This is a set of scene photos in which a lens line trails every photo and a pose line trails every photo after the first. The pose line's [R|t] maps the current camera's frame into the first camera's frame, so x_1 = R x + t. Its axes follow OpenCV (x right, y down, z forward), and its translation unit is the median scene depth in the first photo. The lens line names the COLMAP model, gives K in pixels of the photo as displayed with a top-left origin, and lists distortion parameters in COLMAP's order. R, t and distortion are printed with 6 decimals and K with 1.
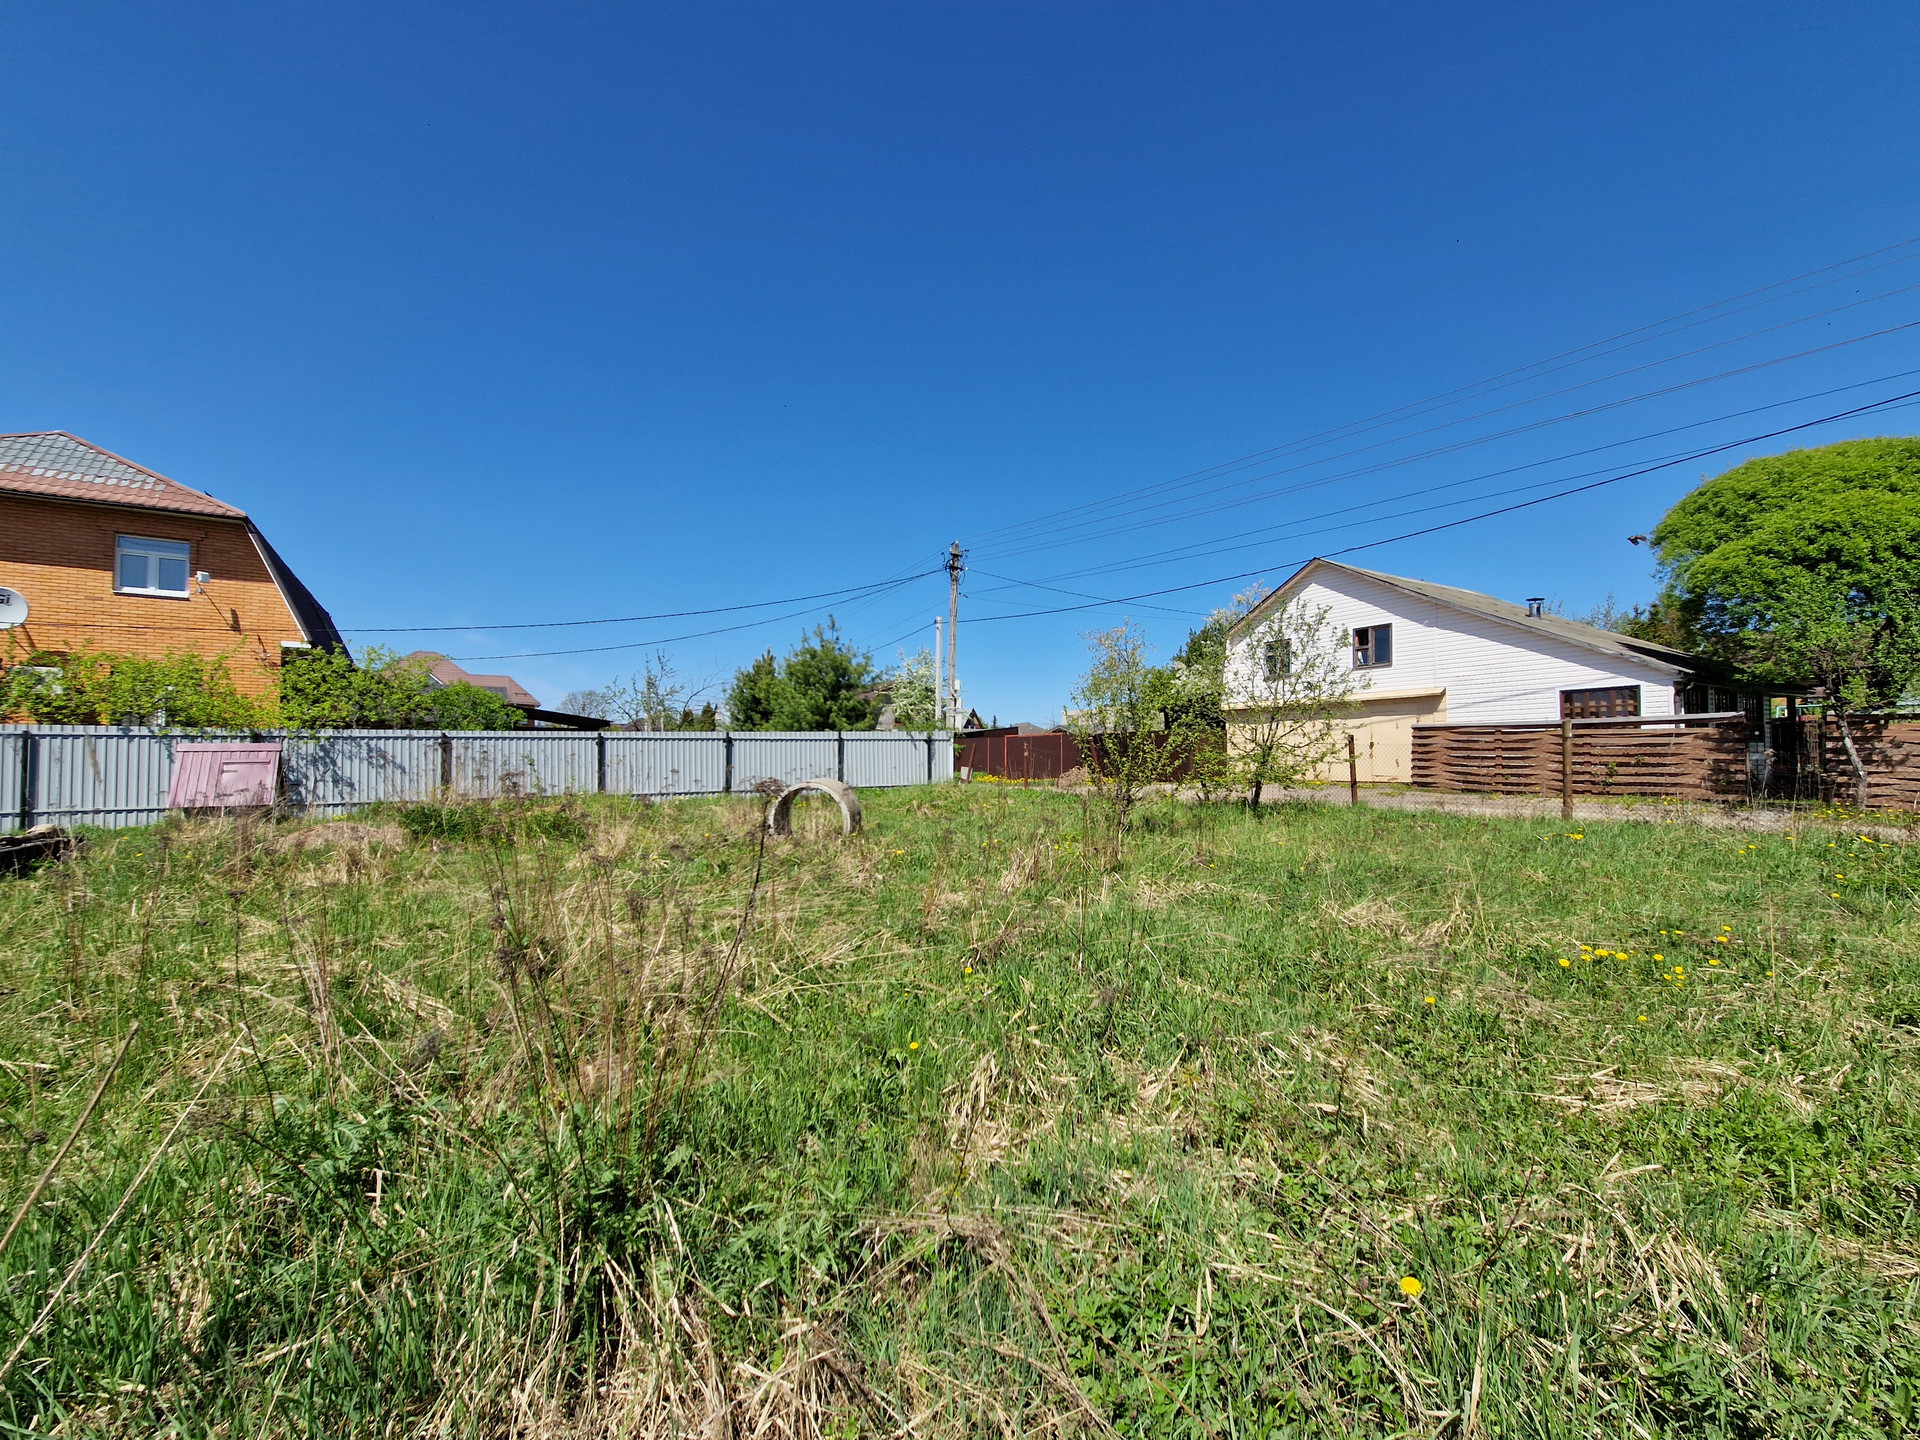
lens RADIAL K [[770.8, 0, 952.5], [0, 770.8, 749.6], [0, 0, 1]] dist [0.002763, -0.003275]
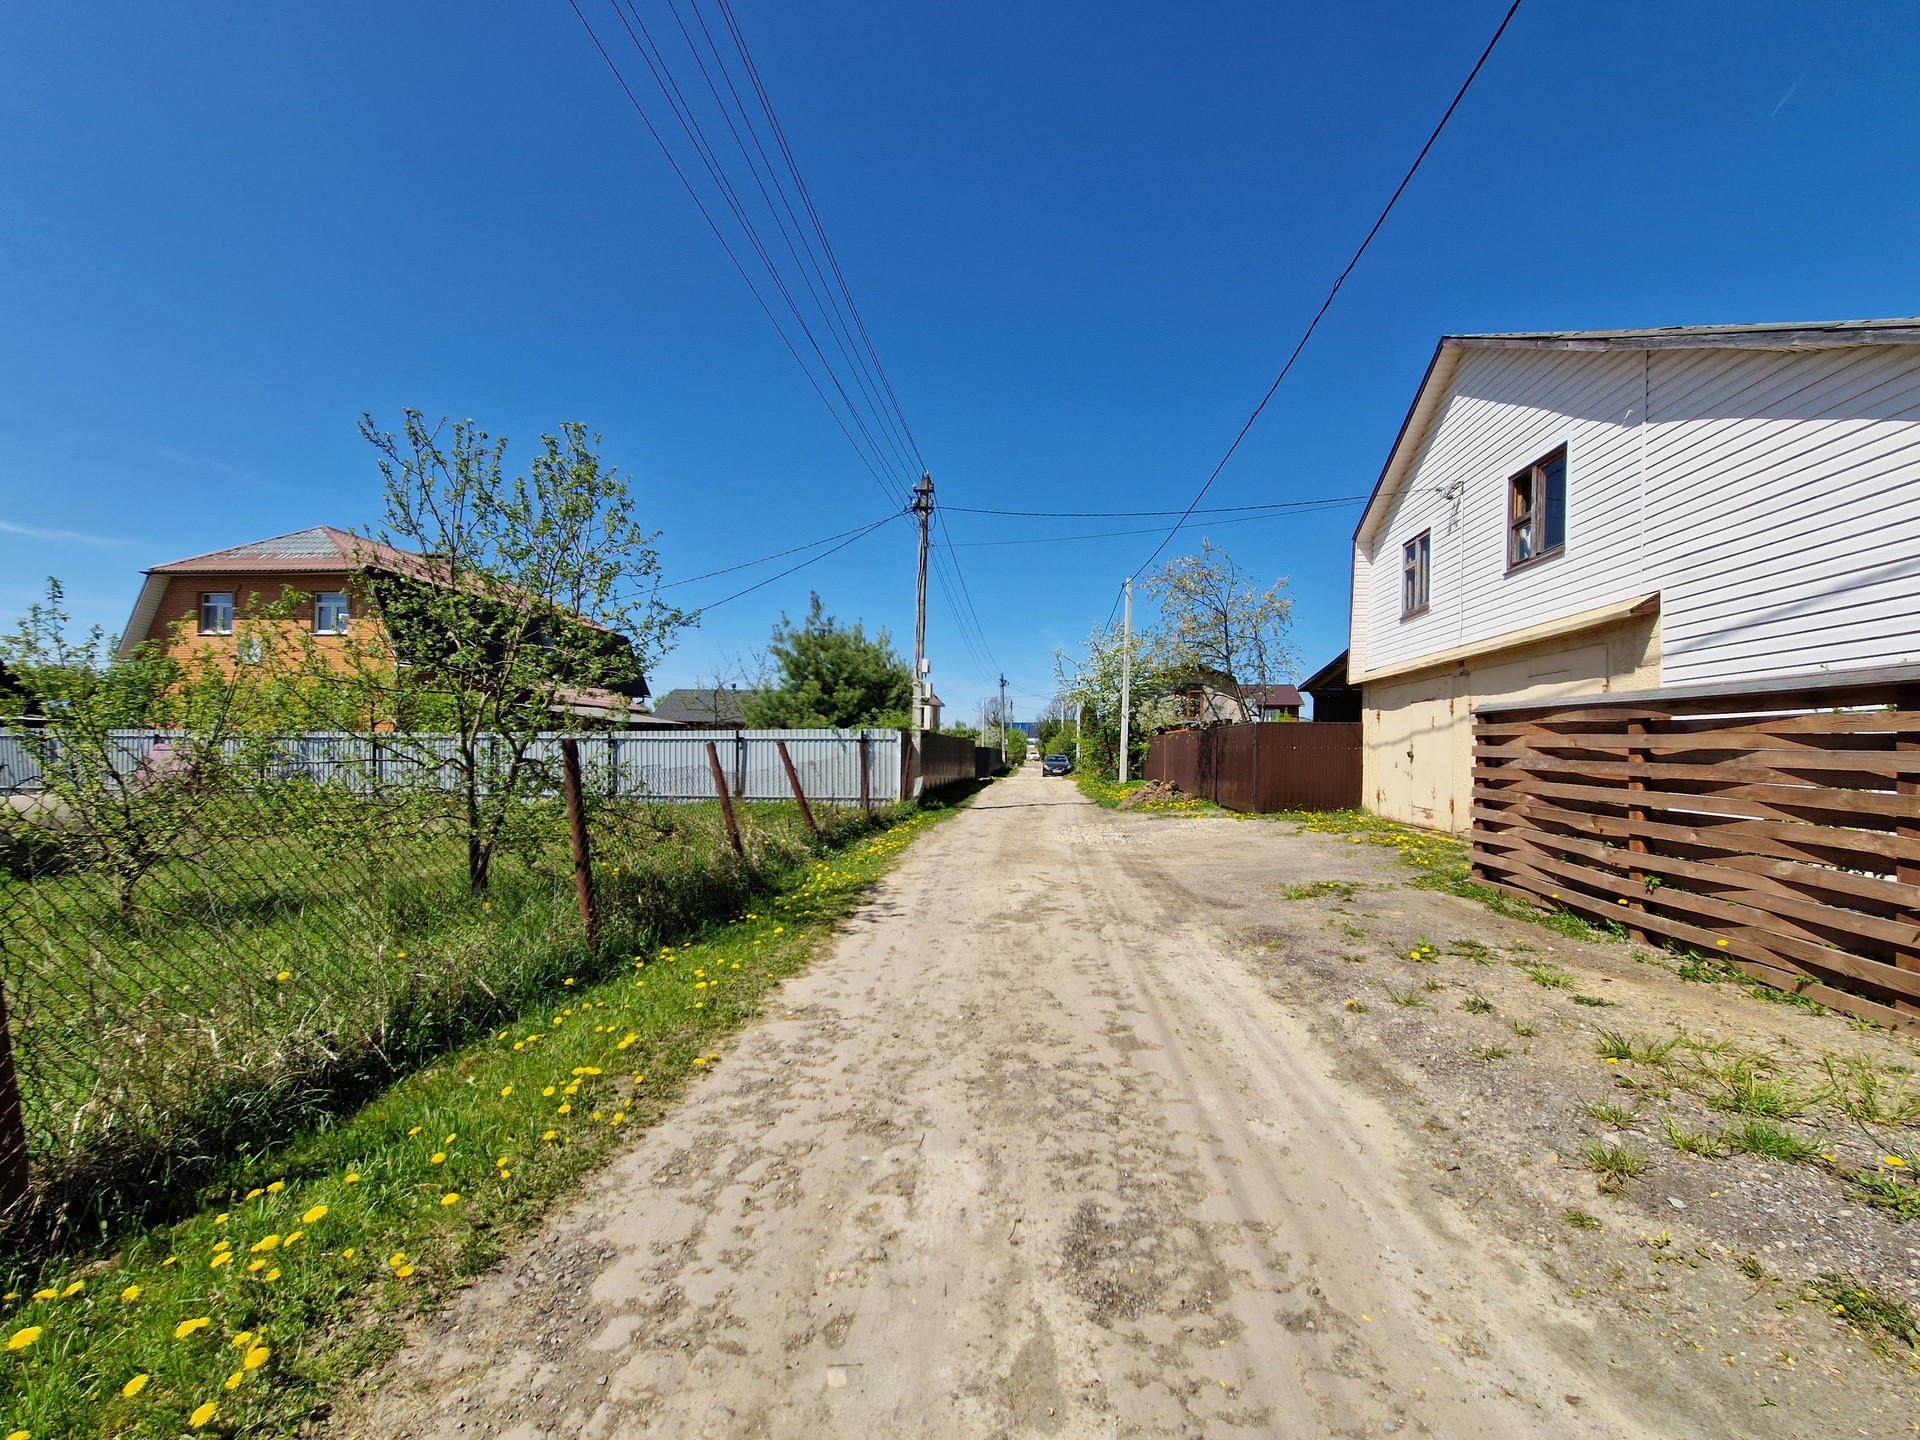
lens RADIAL K [[770.8, 0, 977.0], [0, 770.8, 739.6], [0, 0, 1]] dist [0.002763, -0.003275]
pose [[0.781131, 0.002691, -0.624362, 0.604617], [-0.006117, 0.999976, -0.003343, -0.012411], [0.624338, 0.006430, 0.781128, 0.538425]]
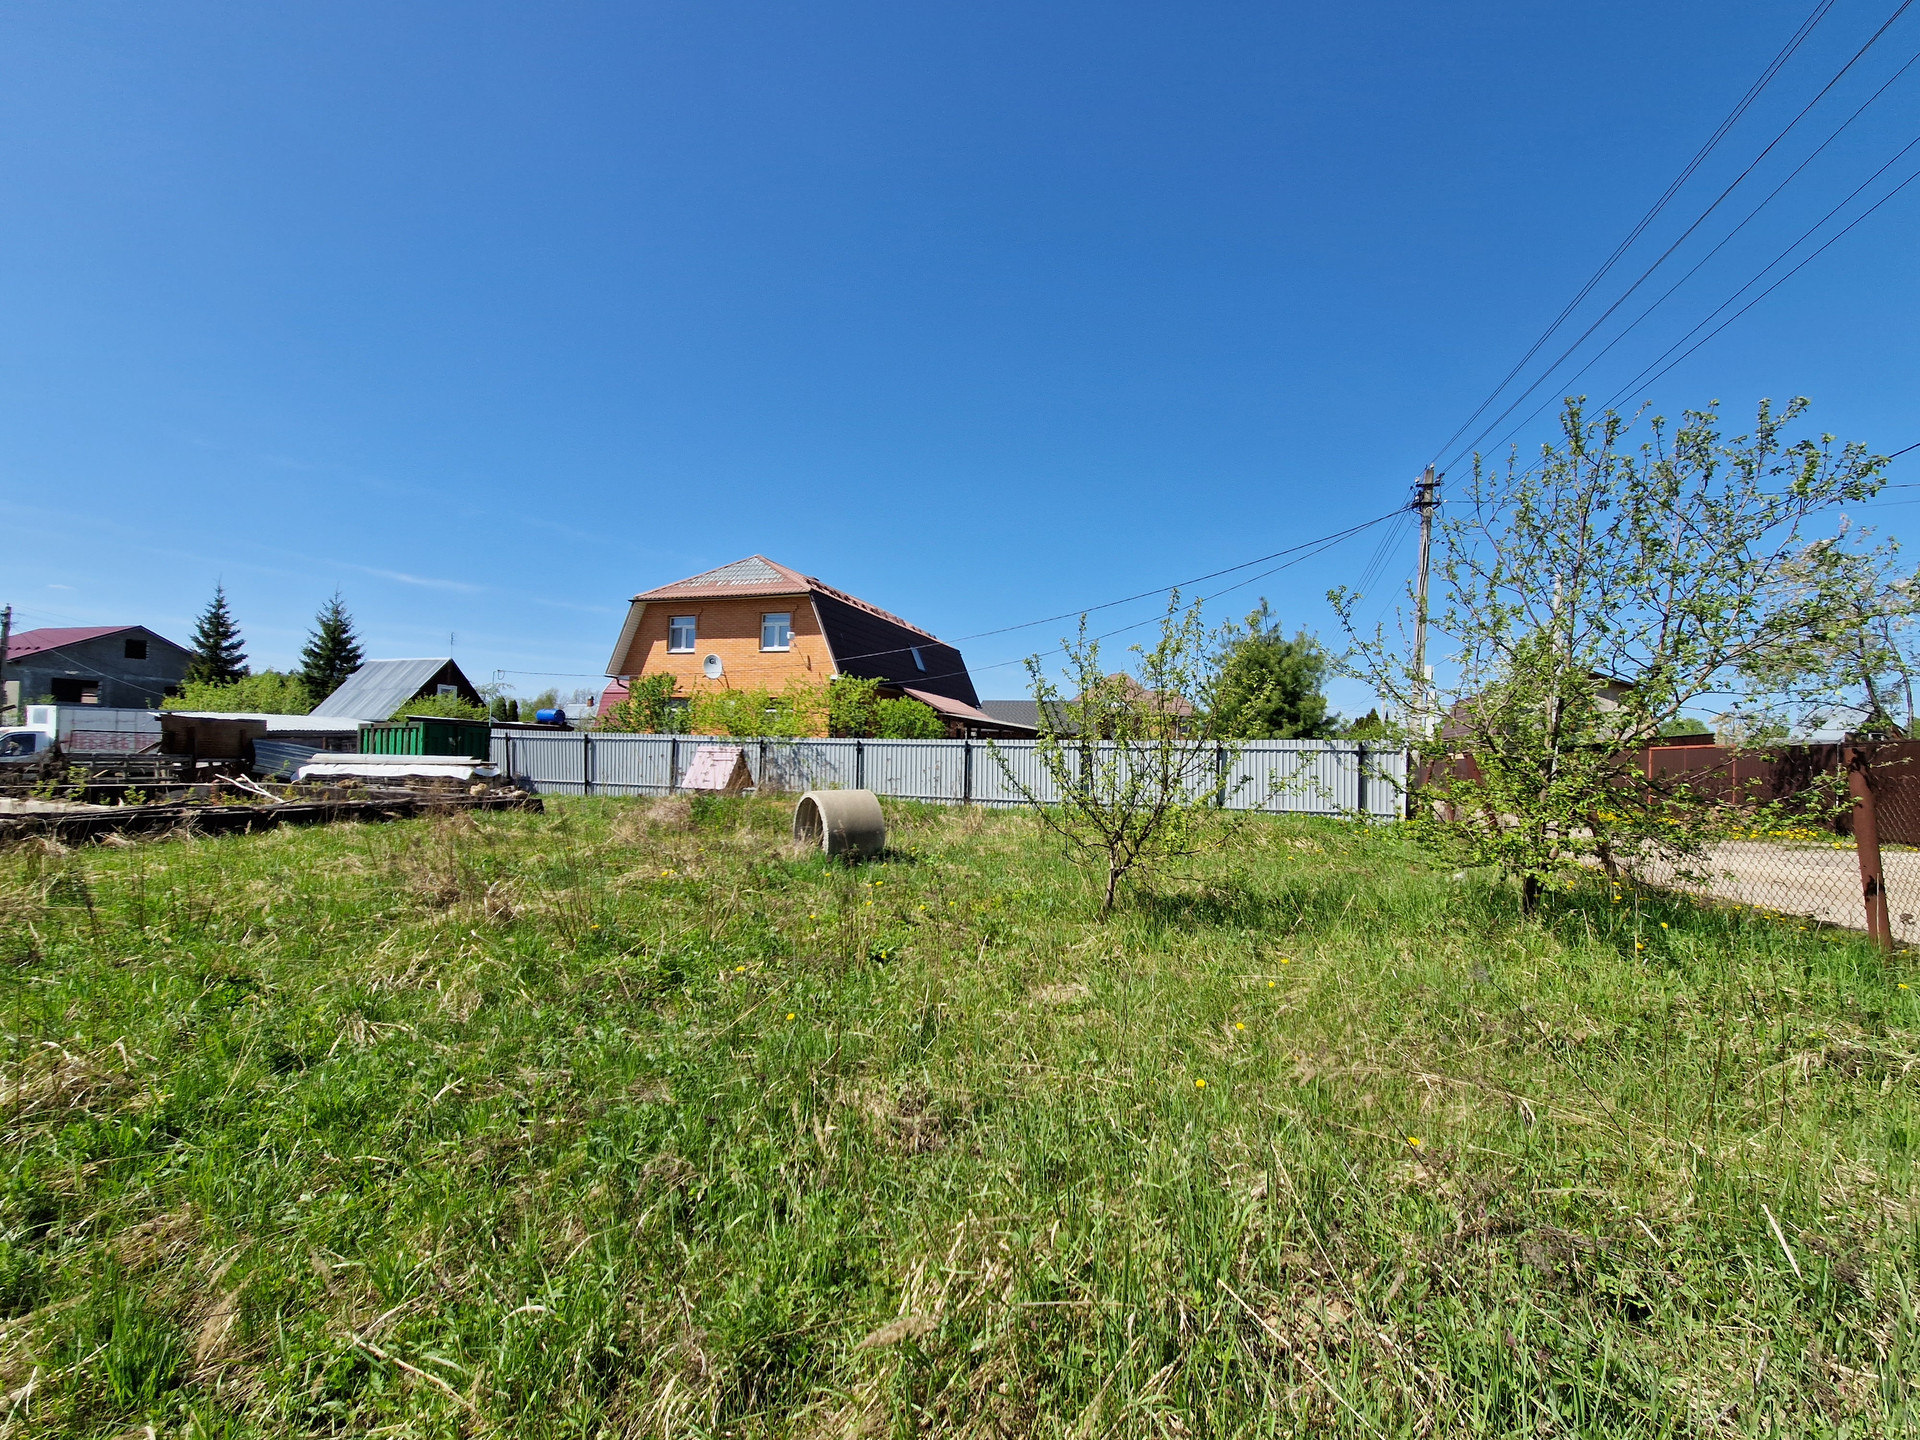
lens RADIAL K [[770.8, 0, 975.2], [0, 770.8, 736.4], [0, 0, 1]] dist [0.002763, -0.003275]
pose [[0.614087, -0.002977, -0.789233, 0.358465], [-0.021245, 0.999568, -0.020300, -0.005004], [0.788953, 0.029233, 0.613758, 0.310343]]
